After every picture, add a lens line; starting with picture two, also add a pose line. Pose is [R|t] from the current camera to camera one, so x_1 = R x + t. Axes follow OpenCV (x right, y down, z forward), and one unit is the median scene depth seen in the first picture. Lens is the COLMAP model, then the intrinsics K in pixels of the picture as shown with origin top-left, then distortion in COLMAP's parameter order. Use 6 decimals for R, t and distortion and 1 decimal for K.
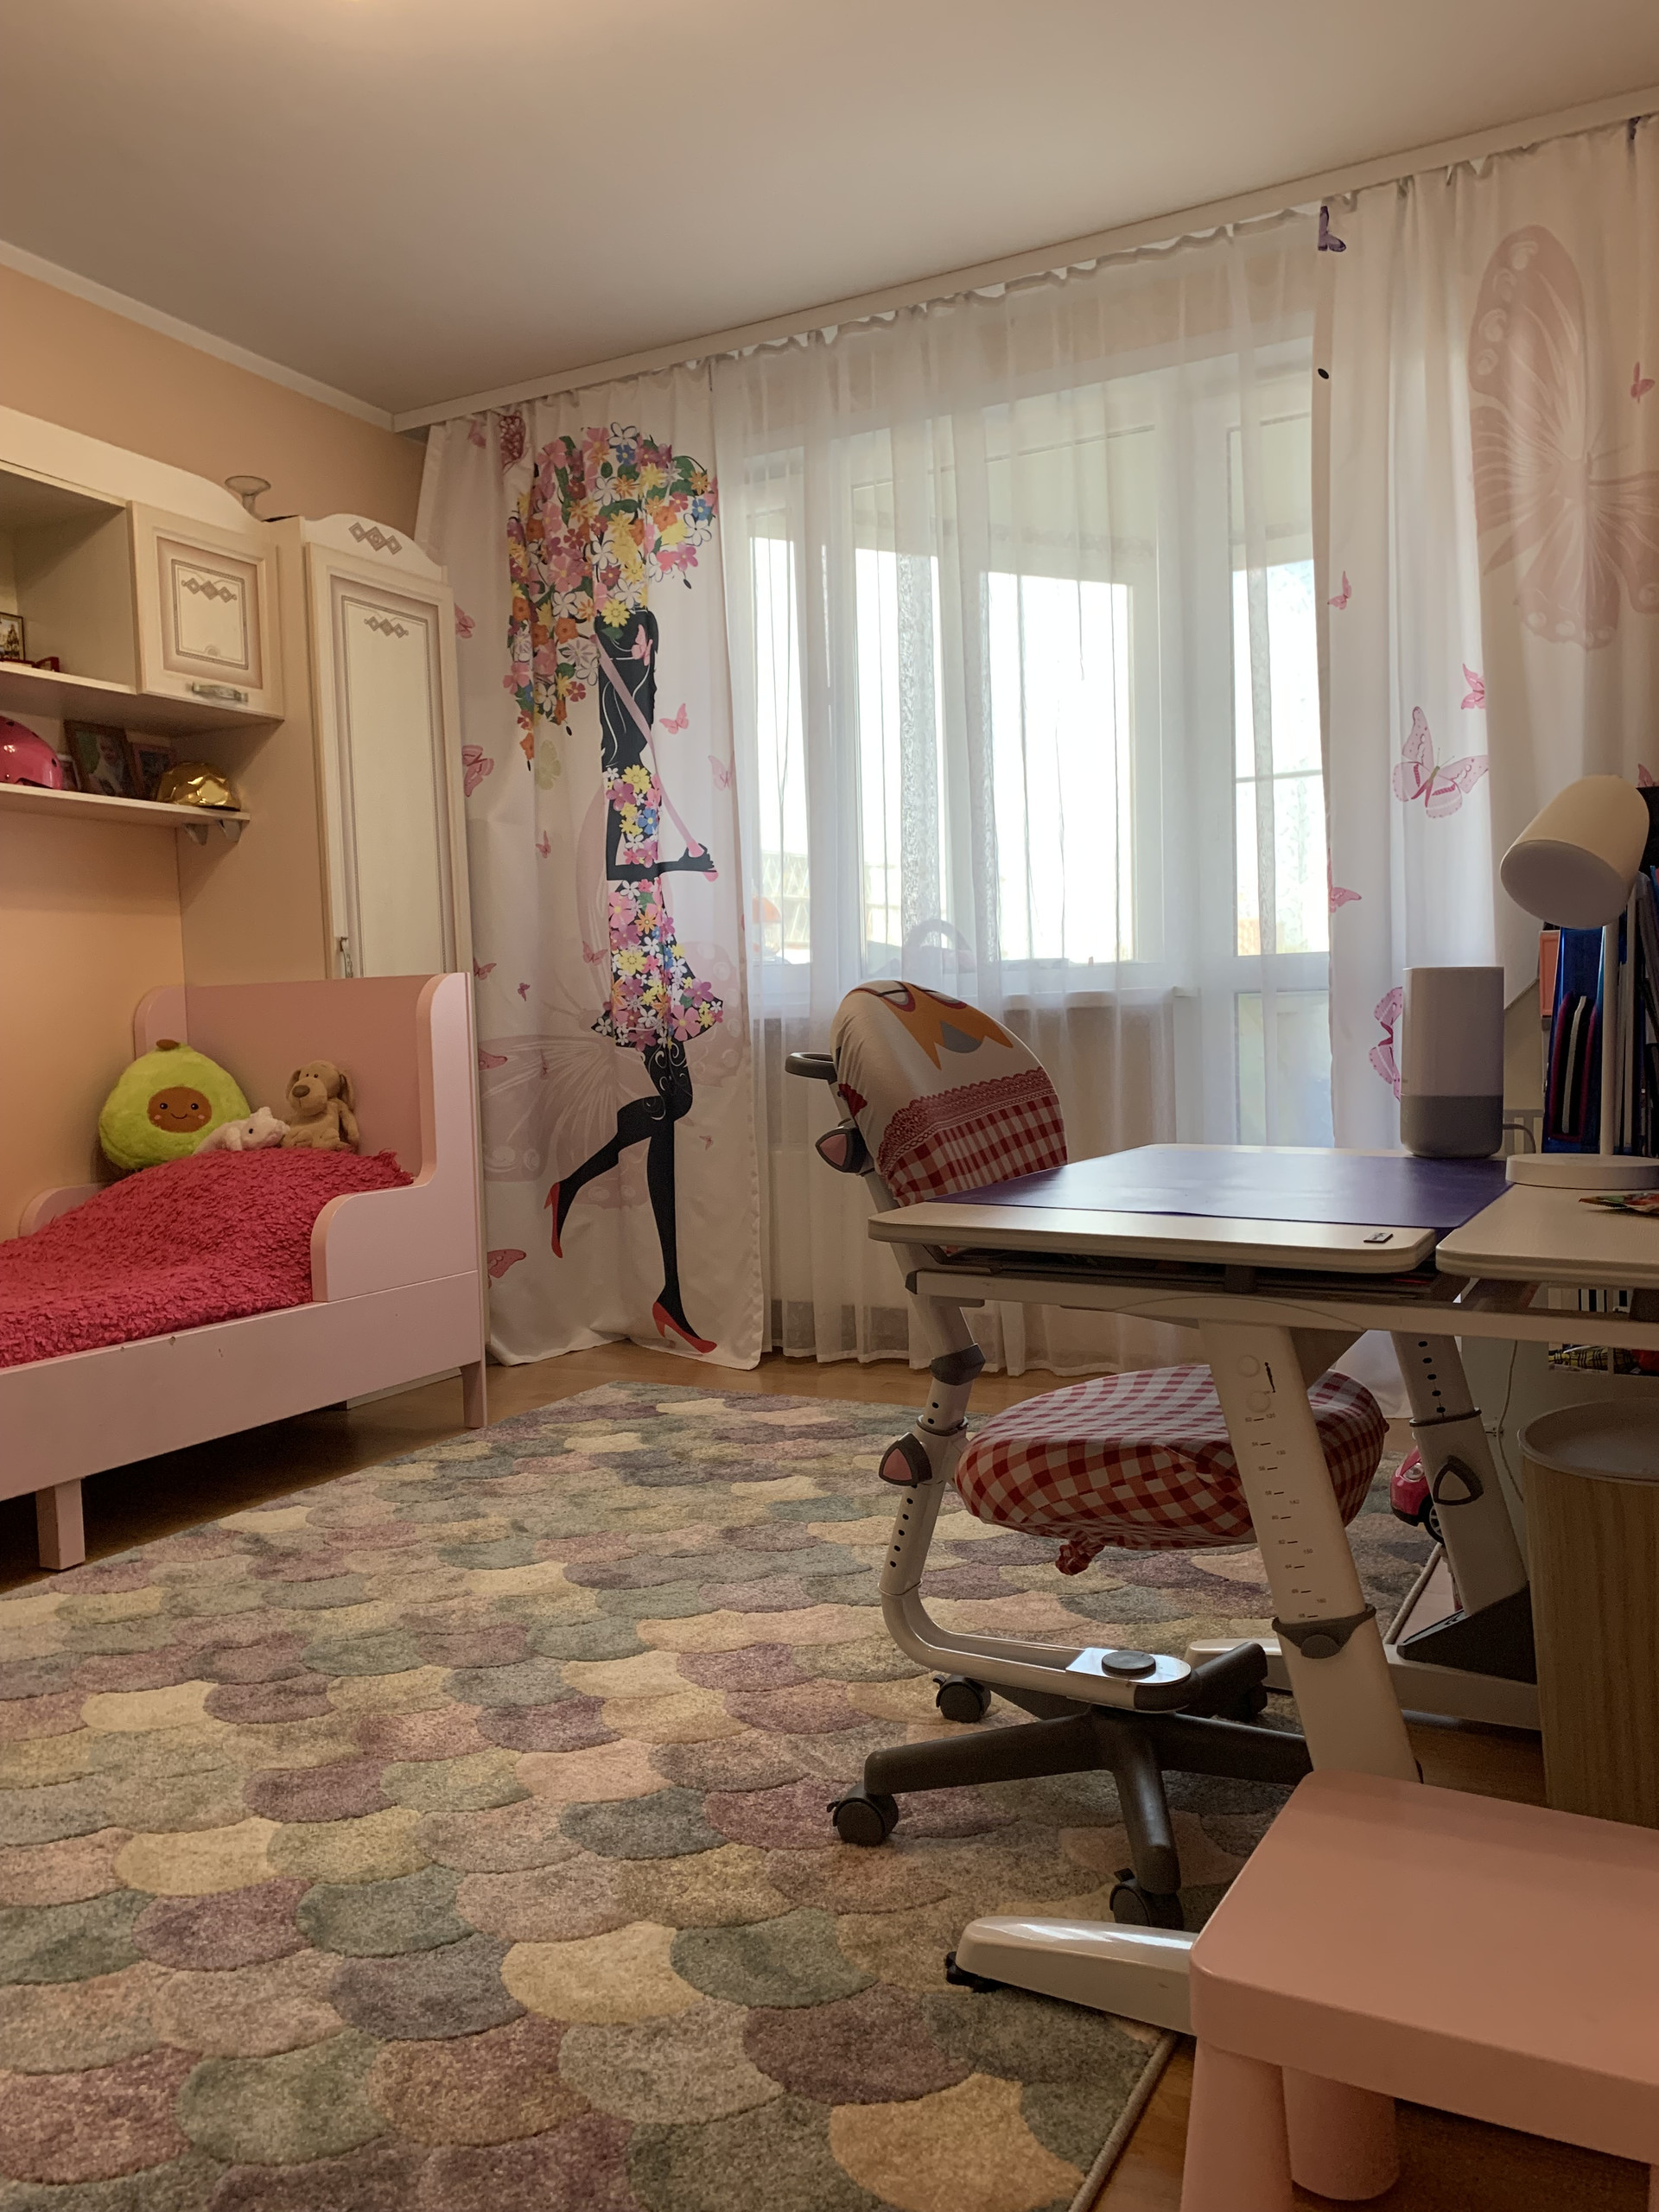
lens RADIAL K [[1703.7, 0, 829.5], [0, 1703.7, 1121.0], [0, 0, 1]] dist [0.014322, -0.008992]
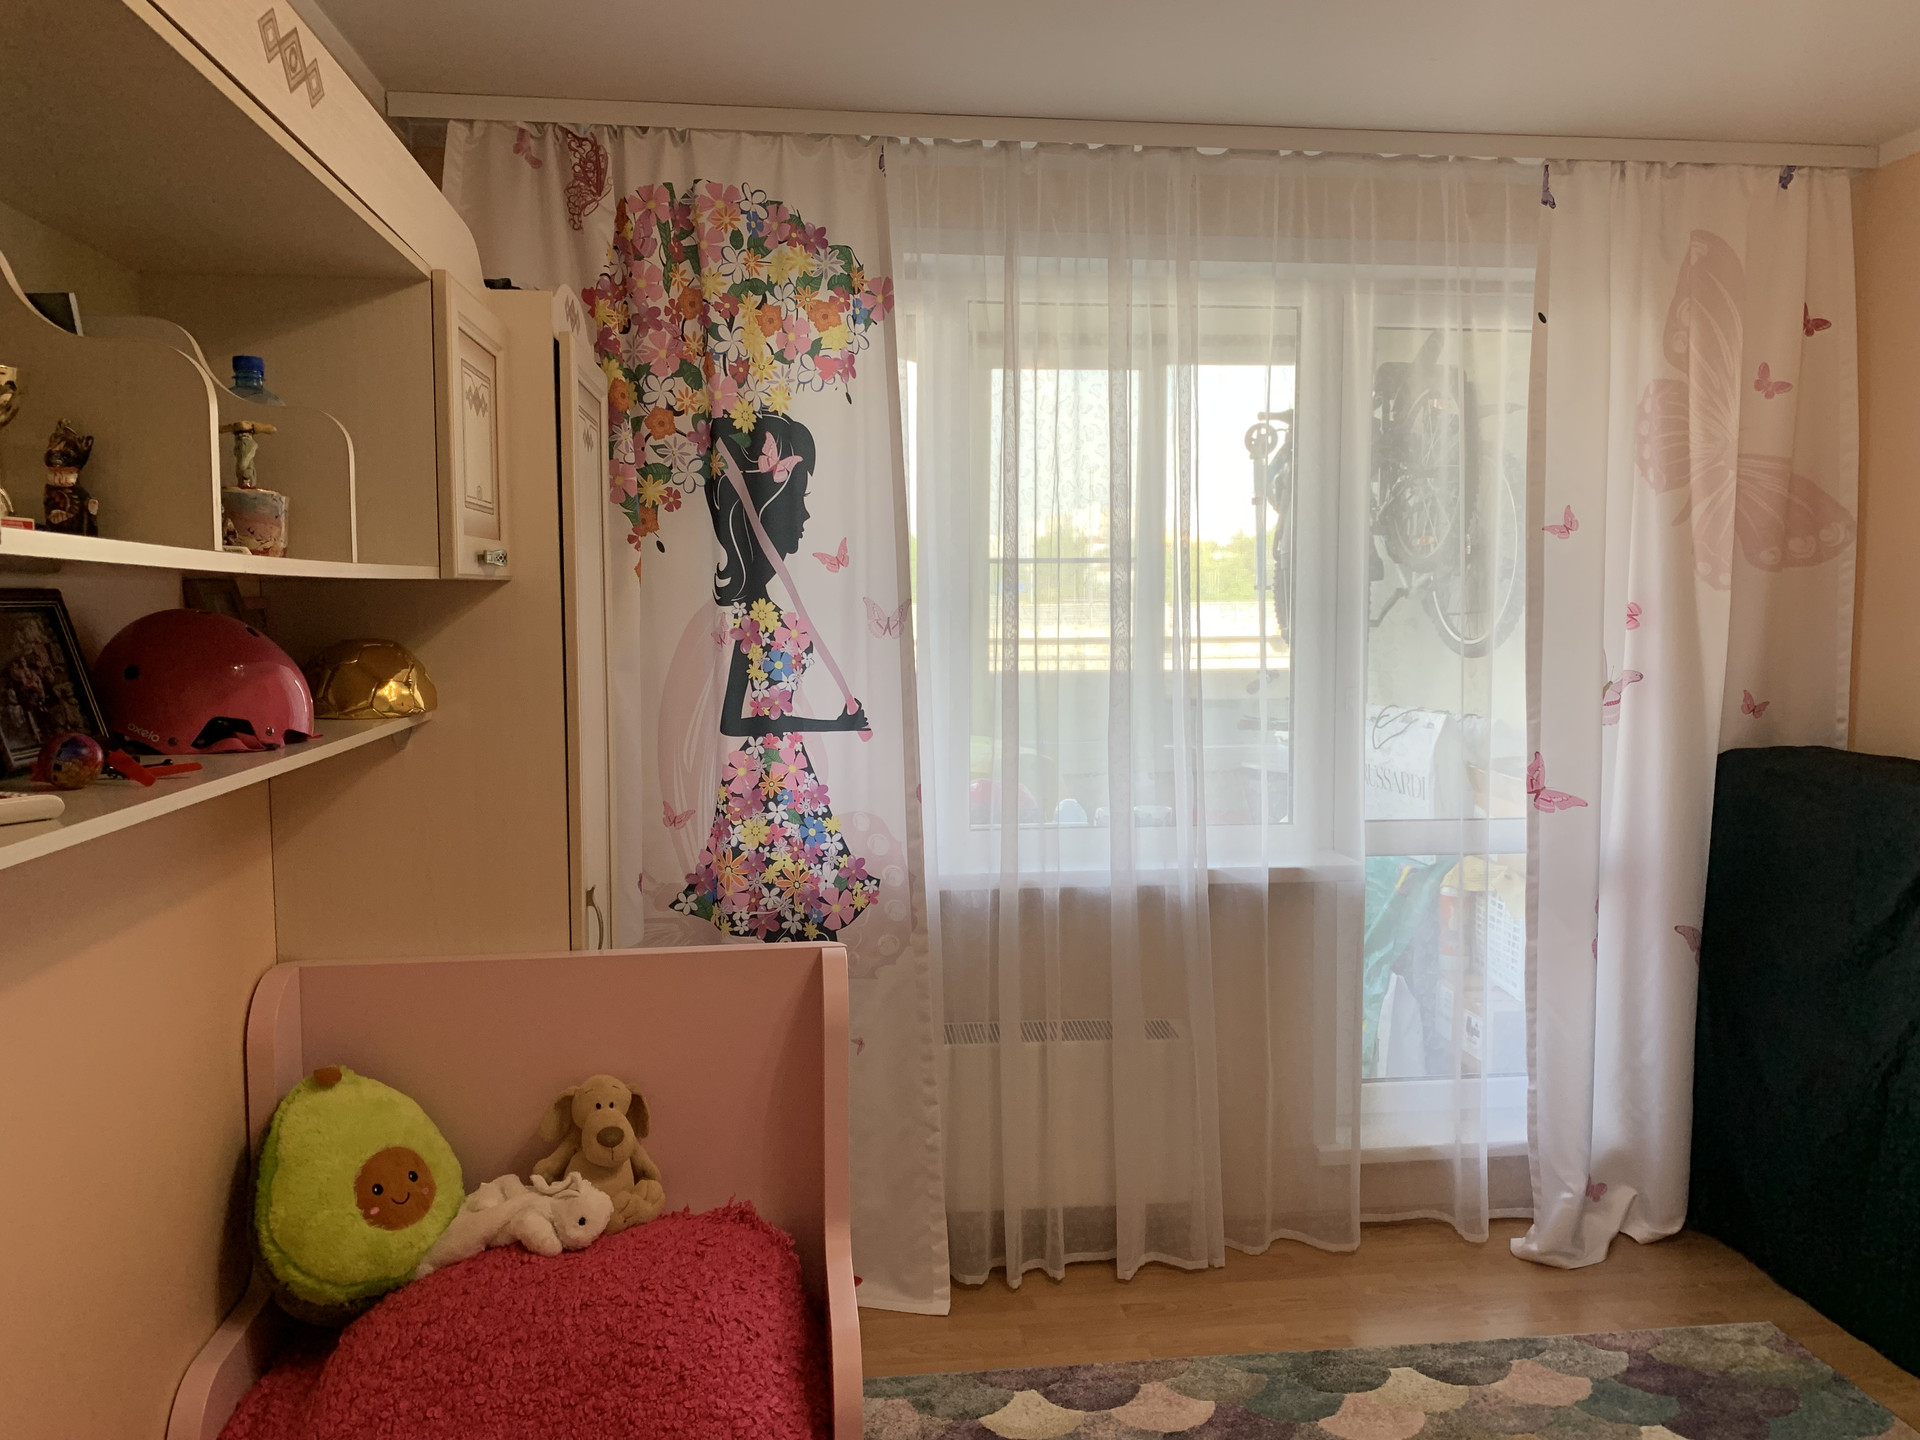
lens RADIAL K [[1485.5, 0, 964.4], [0, 1485.5, 685.5], [0, 0, 1]] dist [0.108595, -0.133774]
pose [[0.808975, -0.009173, 0.587771, -0.592677], [0.008002, 0.999957, 0.004591, -0.216024], [-0.587788, 0.000989, 0.809014, 0.449990]]
